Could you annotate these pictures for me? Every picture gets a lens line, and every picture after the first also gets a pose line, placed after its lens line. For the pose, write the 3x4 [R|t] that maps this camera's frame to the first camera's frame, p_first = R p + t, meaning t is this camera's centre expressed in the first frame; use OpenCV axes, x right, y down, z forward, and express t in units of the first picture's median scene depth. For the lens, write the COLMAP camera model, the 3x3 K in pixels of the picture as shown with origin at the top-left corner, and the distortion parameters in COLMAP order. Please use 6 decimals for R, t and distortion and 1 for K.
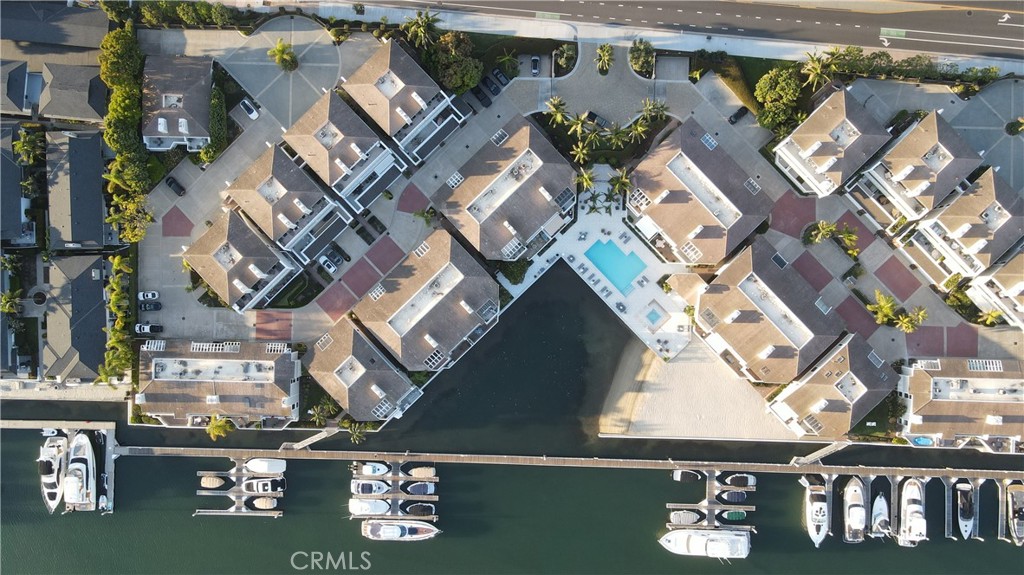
lens RADIAL K [[752.6, 0, 505.2], [0, 752.6, 288.9], [0, 0, 1]] dist [-0.001023, 0.024593]
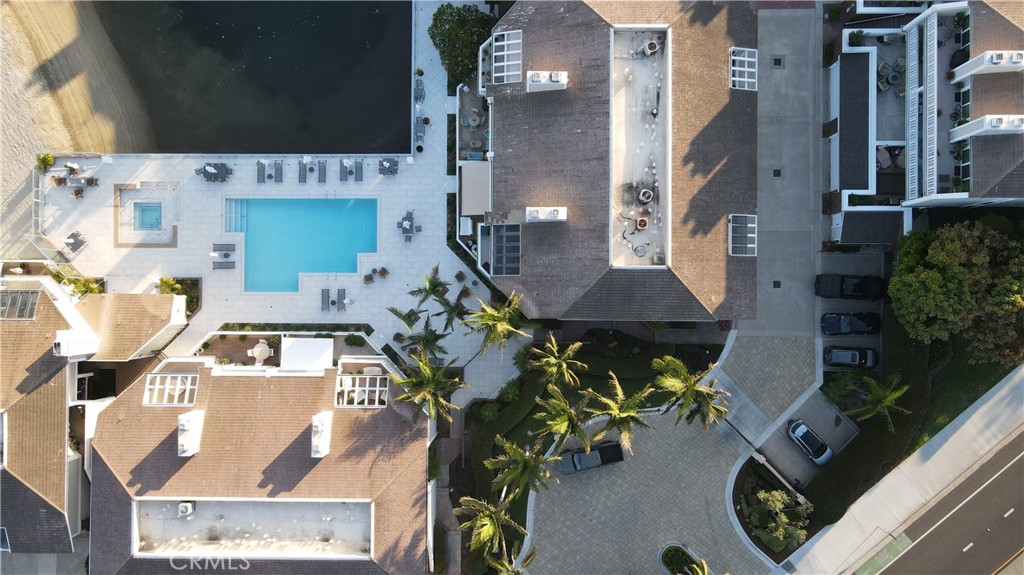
lens RADIAL K [[752.6, 0, 512.1], [0, 752.6, 294.9], [0, 0, 1]] dist [-0.001023, 0.024593]
pose [[-0.693963, 0.718765, 0.042320, 0.074949], [-0.718493, -0.695118, 0.024077, -0.145037], [0.046723, -0.013698, 0.998814, 0.610397]]
